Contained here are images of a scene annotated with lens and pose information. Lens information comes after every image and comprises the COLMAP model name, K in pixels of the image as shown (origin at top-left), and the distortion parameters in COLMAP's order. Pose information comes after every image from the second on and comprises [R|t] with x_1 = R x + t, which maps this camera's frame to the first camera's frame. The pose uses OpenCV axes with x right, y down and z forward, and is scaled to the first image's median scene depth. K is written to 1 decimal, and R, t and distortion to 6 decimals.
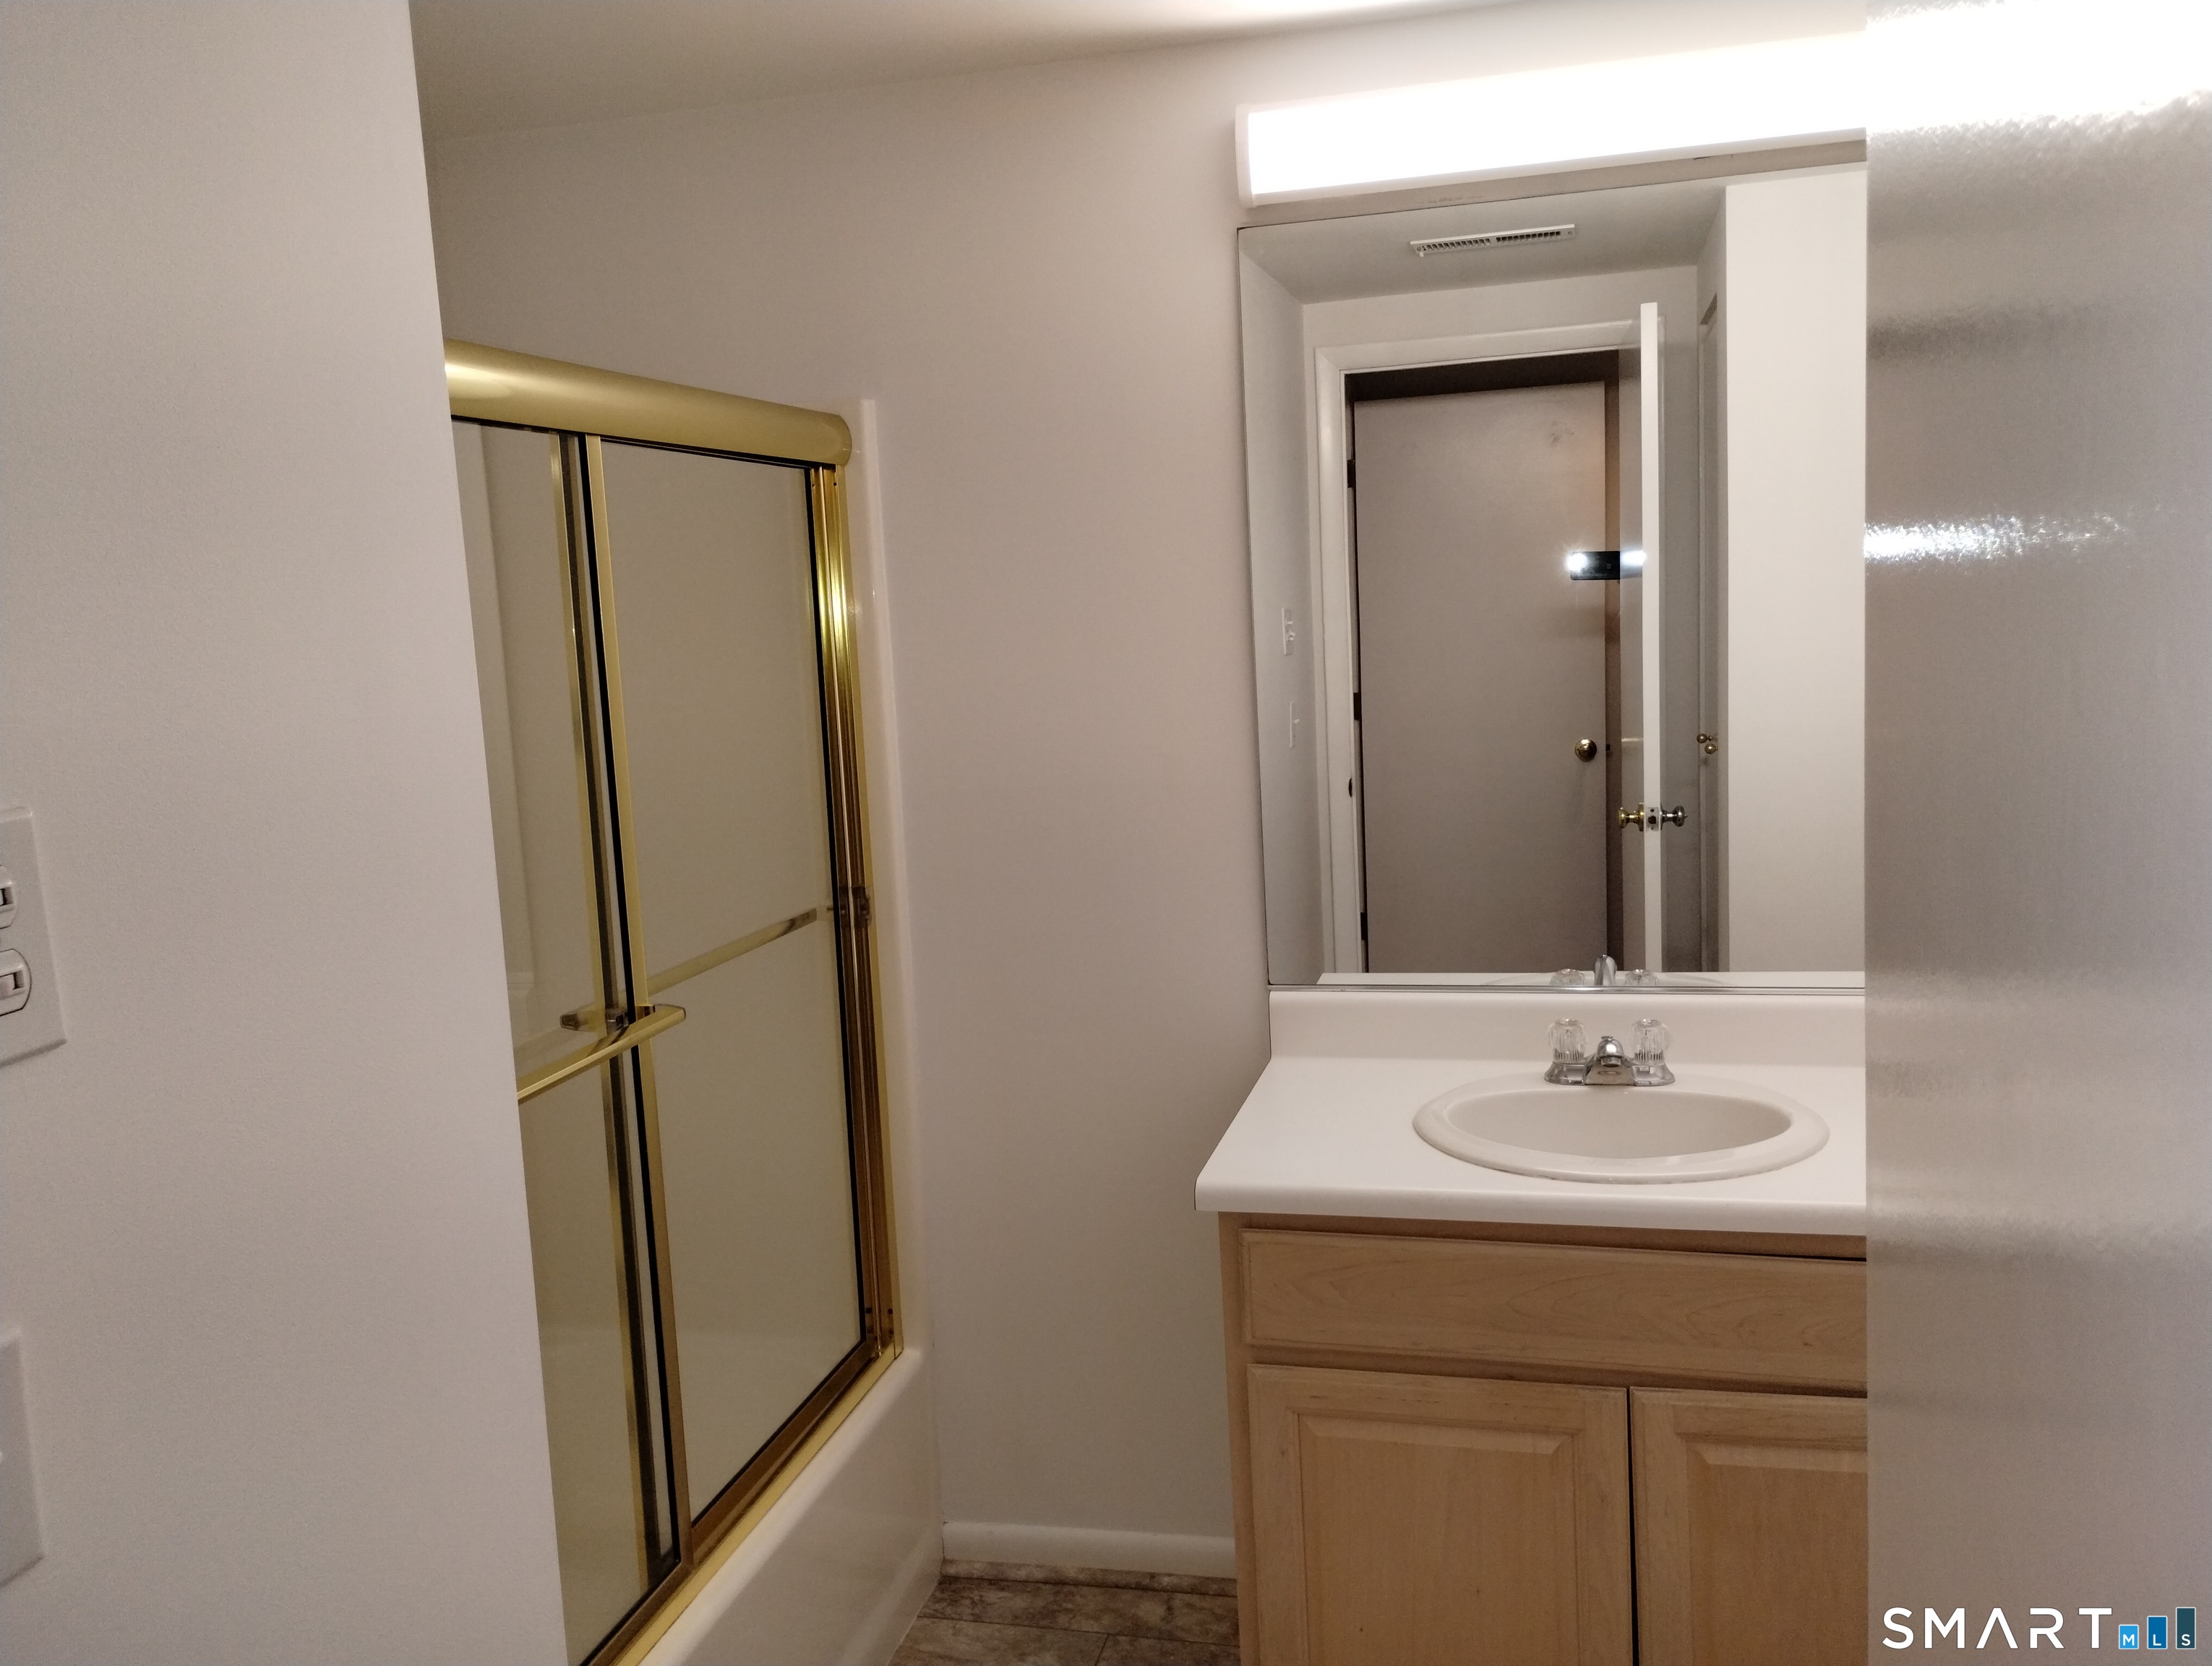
lens RADIAL K [[1813.1, 0, 1099.6], [0, 1813.1, 827.3], [0, 0, 1]] dist [0.070313, -0.075305]
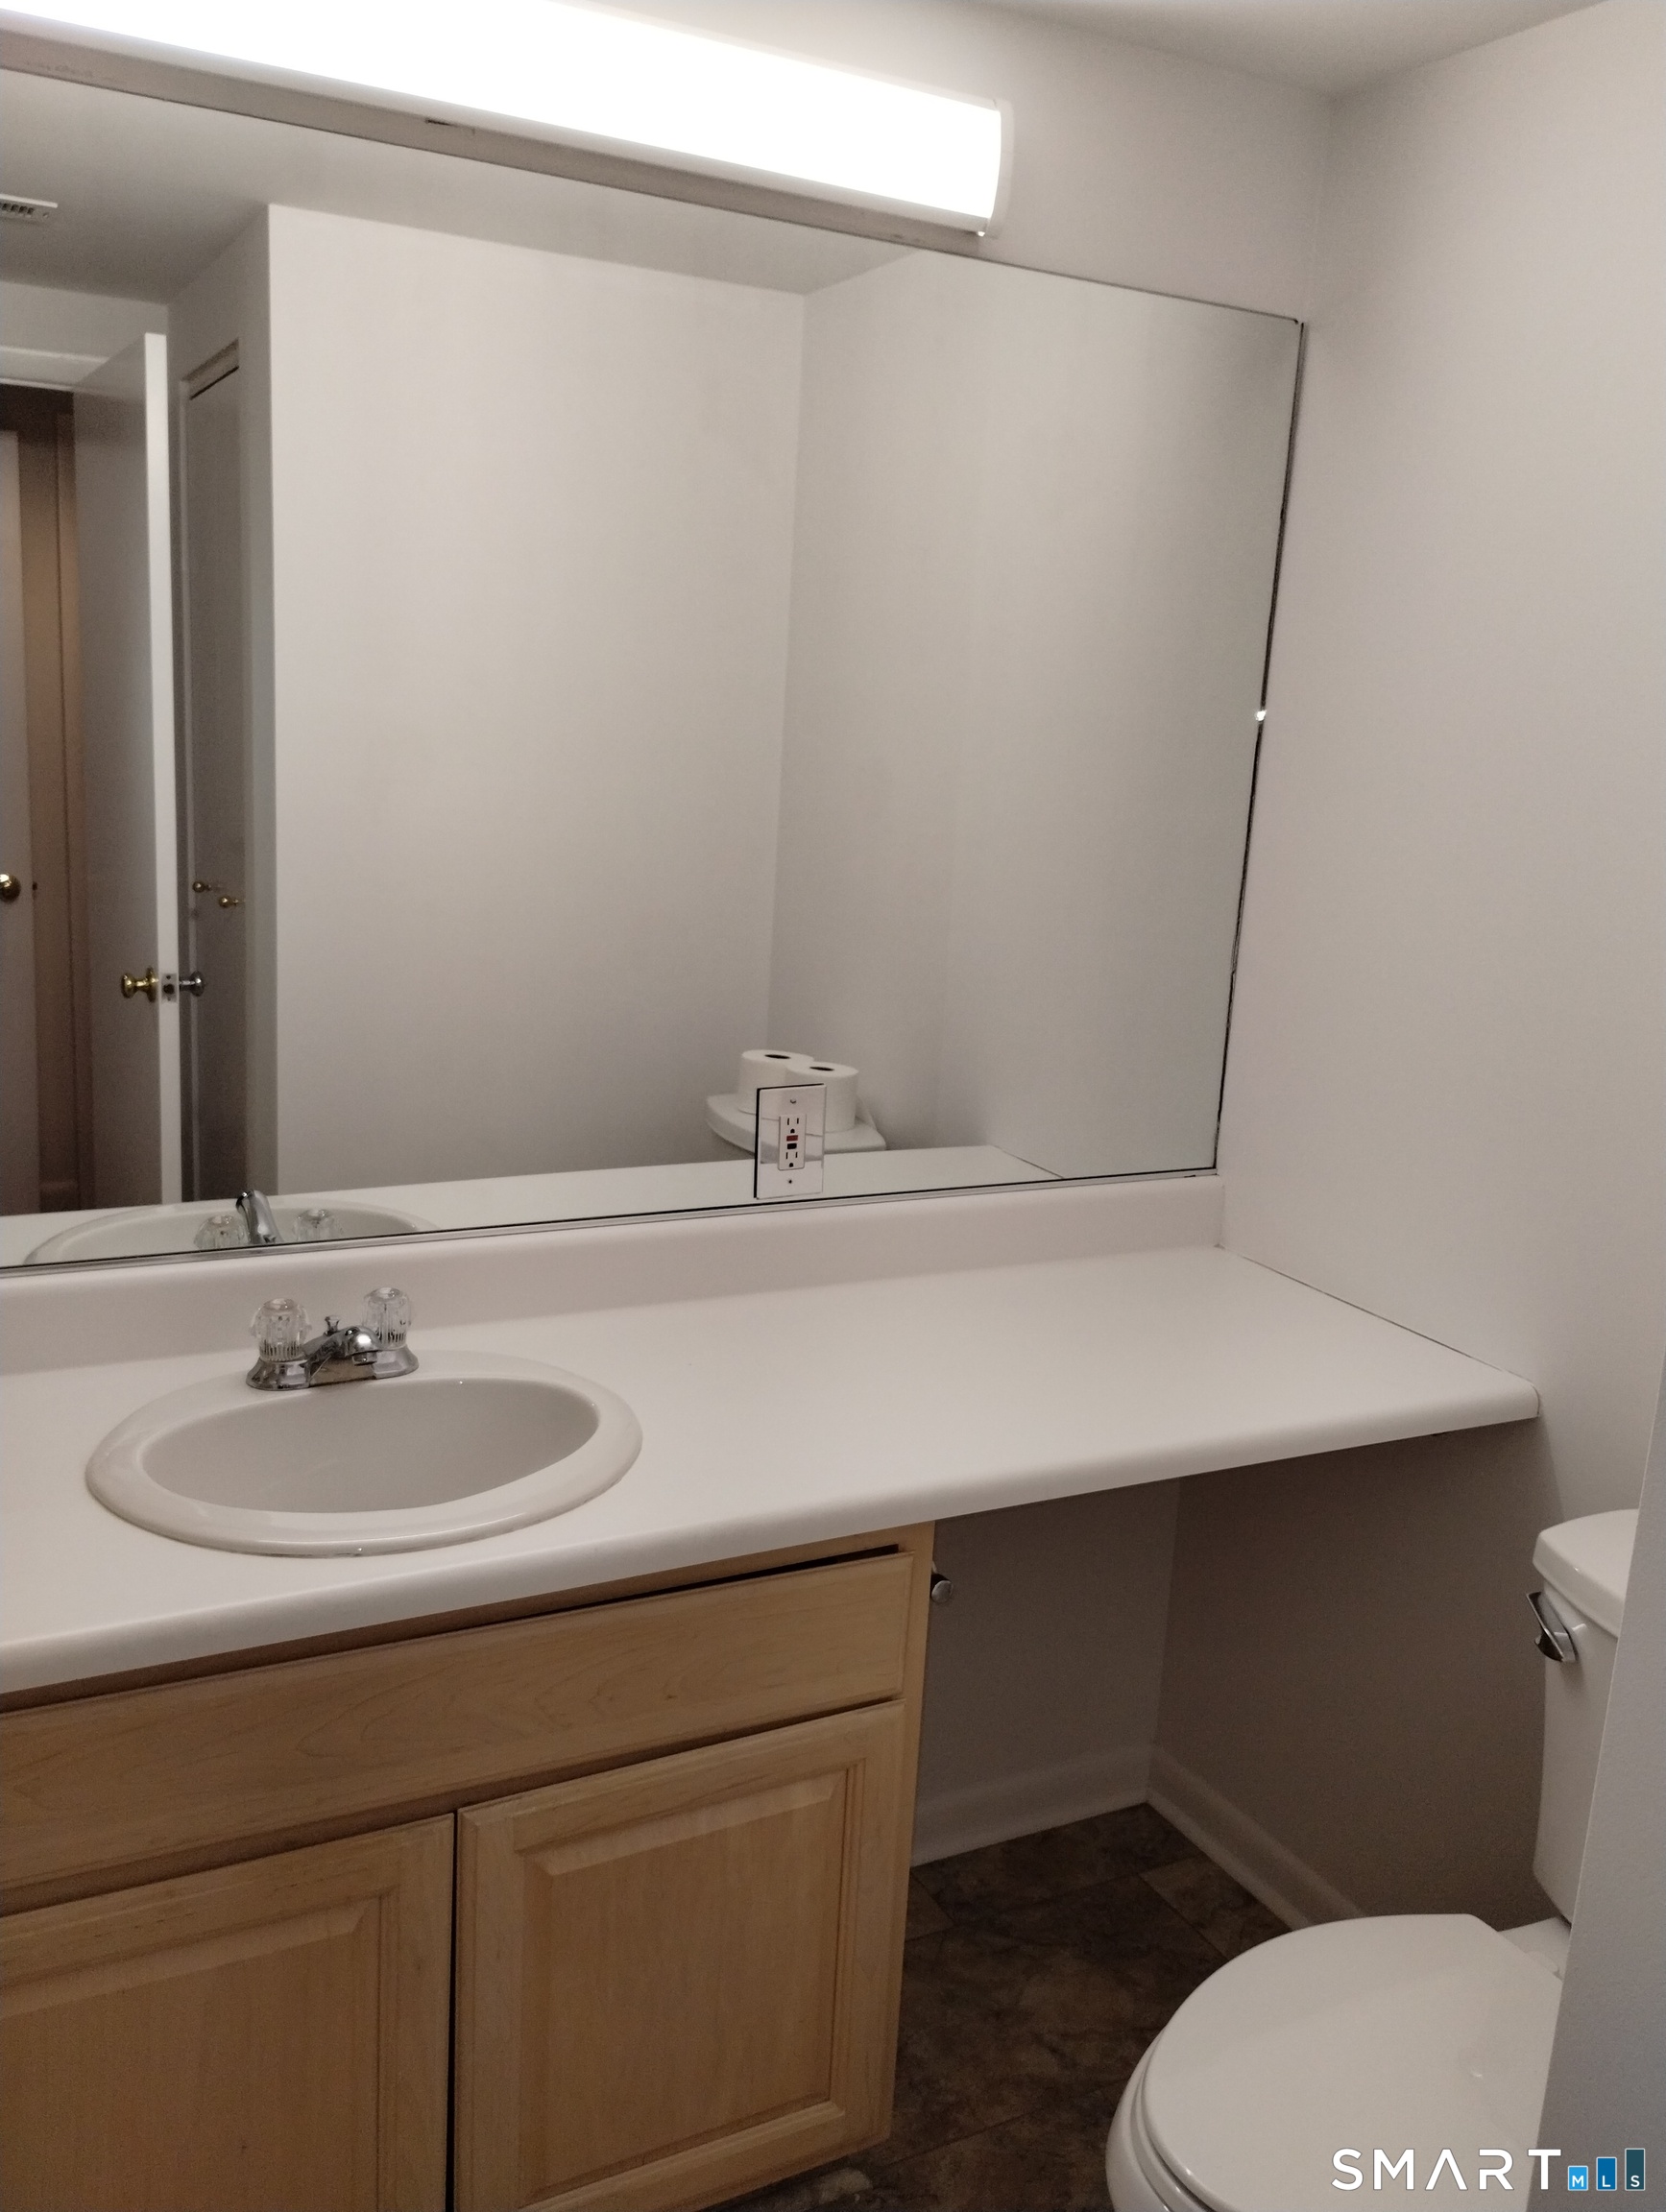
lens RADIAL K [[1847.6, 0, 843.3], [0, 1847.6, 1119.5], [0, 0, 1]] dist [0.069954, -0.089929]
pose [[0.734608, -0.055986, 0.676178, -0.077334], [-0.002854, 0.996326, 0.085594, -0.031810], [-0.678486, -0.064808, 0.731749, 0.312687]]
